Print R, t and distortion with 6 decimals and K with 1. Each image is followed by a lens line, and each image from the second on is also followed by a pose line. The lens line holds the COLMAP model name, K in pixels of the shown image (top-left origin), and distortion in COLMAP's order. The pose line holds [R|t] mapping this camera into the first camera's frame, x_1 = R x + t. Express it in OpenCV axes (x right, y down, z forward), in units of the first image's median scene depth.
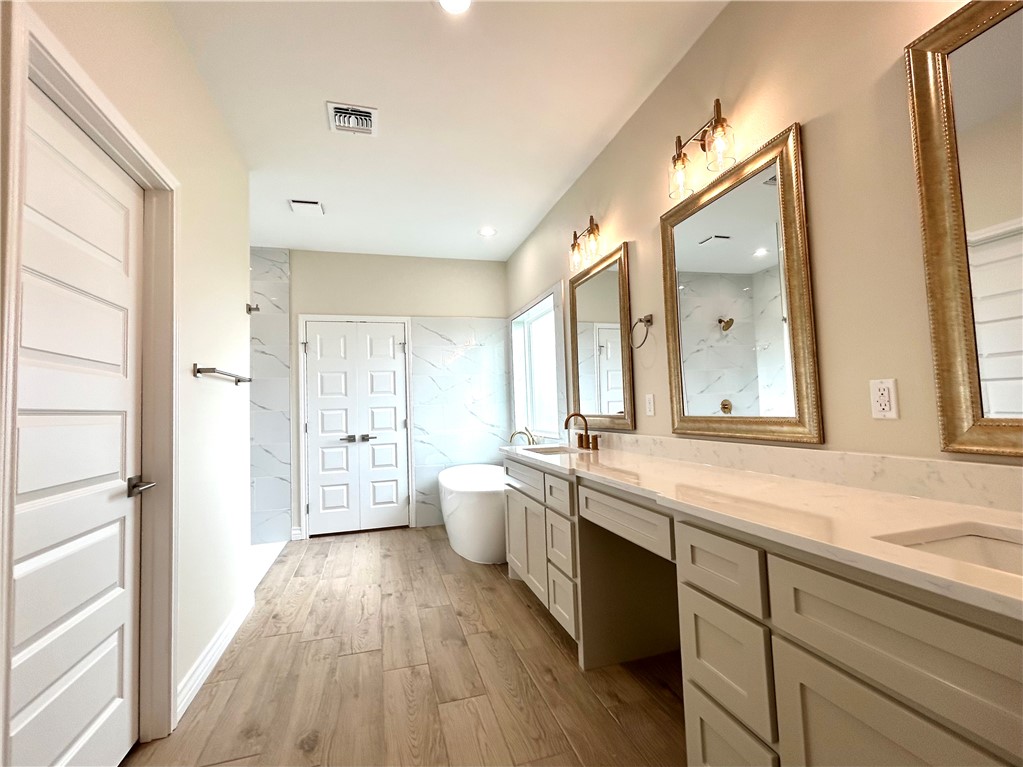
lens RADIAL K [[454.6, 0, 511.5], [0, 454.6, 383.5], [0, 0, 1]] dist [0.001760, 0.000563]
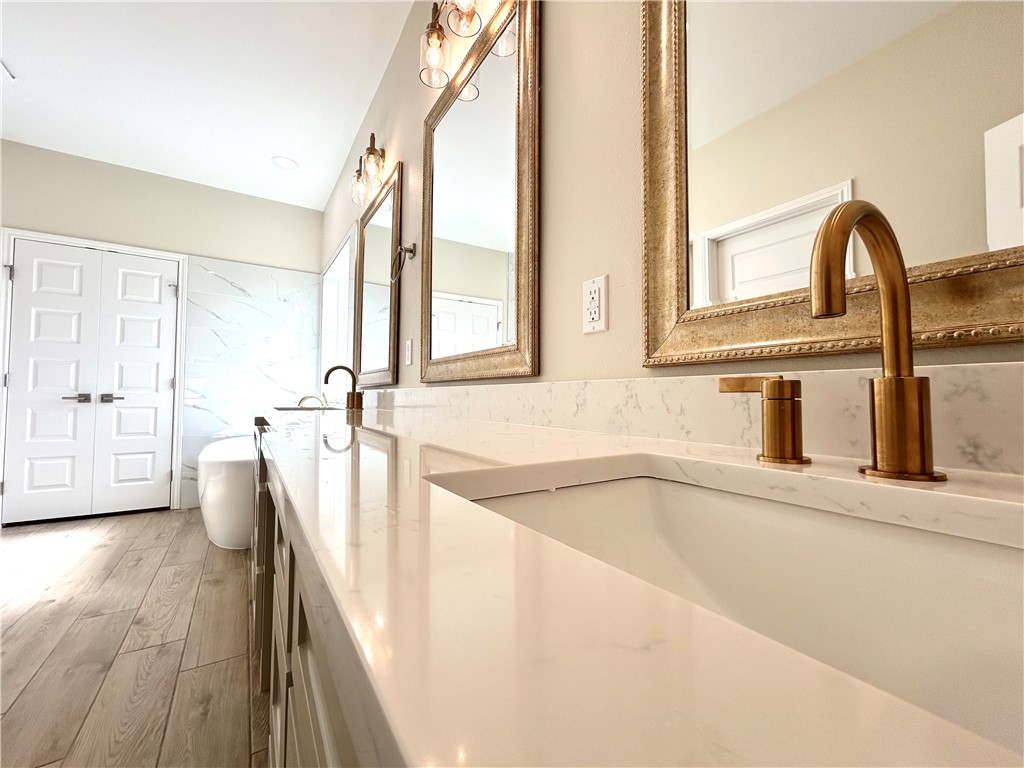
lens RADIAL K [[414.0, 0, 510.0], [0, 414.0, 383.8], [0, 0, 1]] dist [0.001671, -0.000146]
pose [[0.958737, 0.053829, 0.279150, 0.258987], [-0.058786, 0.998226, 0.009411, 0.082266], [-0.278149, -0.025432, 0.960201, 0.201661]]
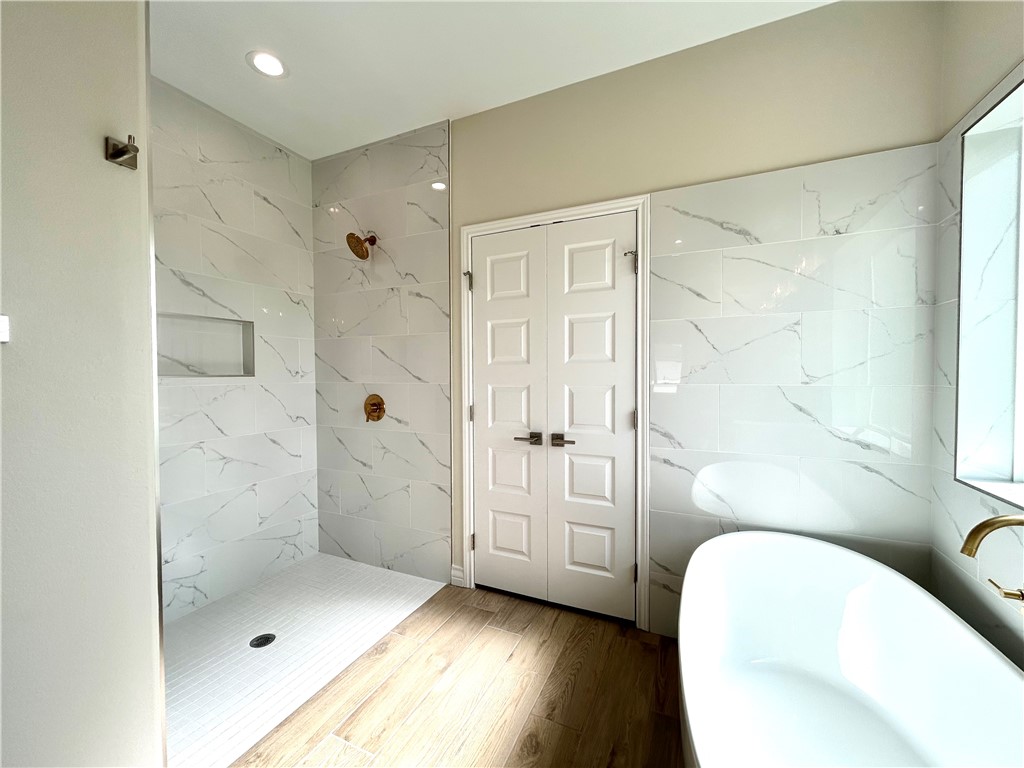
lens RADIAL K [[414.0, 0, 510.0], [0, 414.0, 383.8], [0, 0, 1]] dist [0.001671, -0.000146]
pose [[0.751037, 0.050400, -0.658334, -0.073940], [0.014739, 0.995554, 0.093032, 0.010518], [0.660096, -0.079573, 0.746955, 1.053243]]
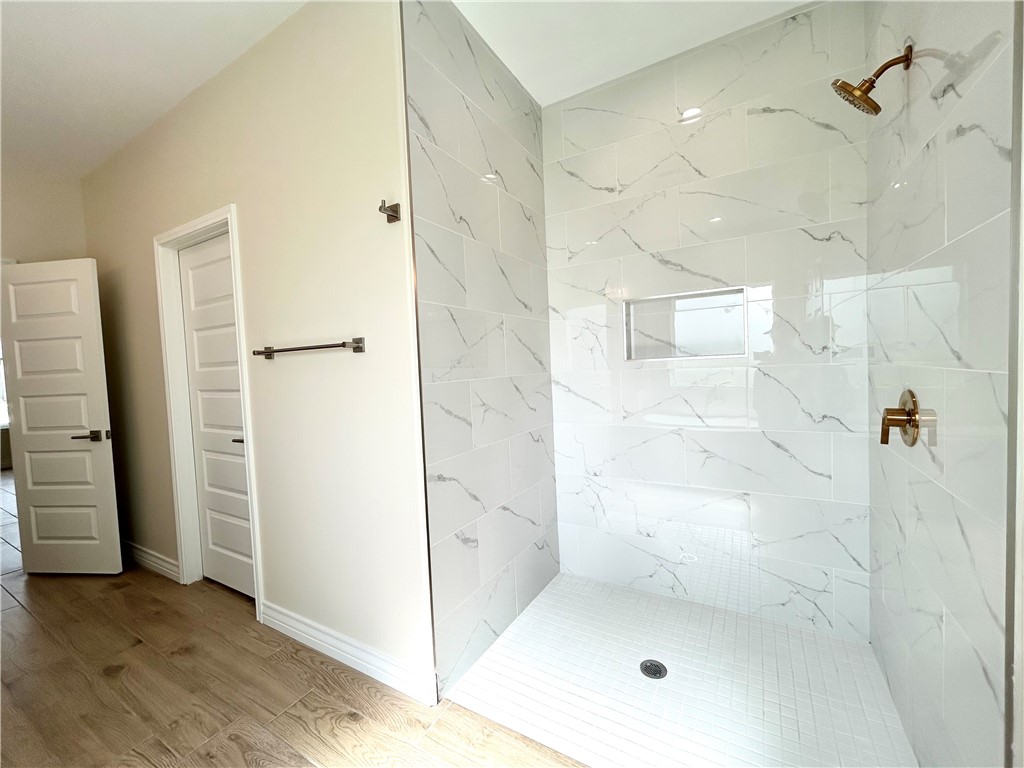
lens RADIAL K [[414.0, 0, 510.0], [0, 414.0, 383.8], [0, 0, 1]] dist [0.001671, -0.000146]
pose [[-0.725994, 0.096424, -0.680908, -0.340945], [0.106244, 0.993960, 0.027477, 0.059206], [0.679445, -0.052395, -0.731853, 1.657972]]
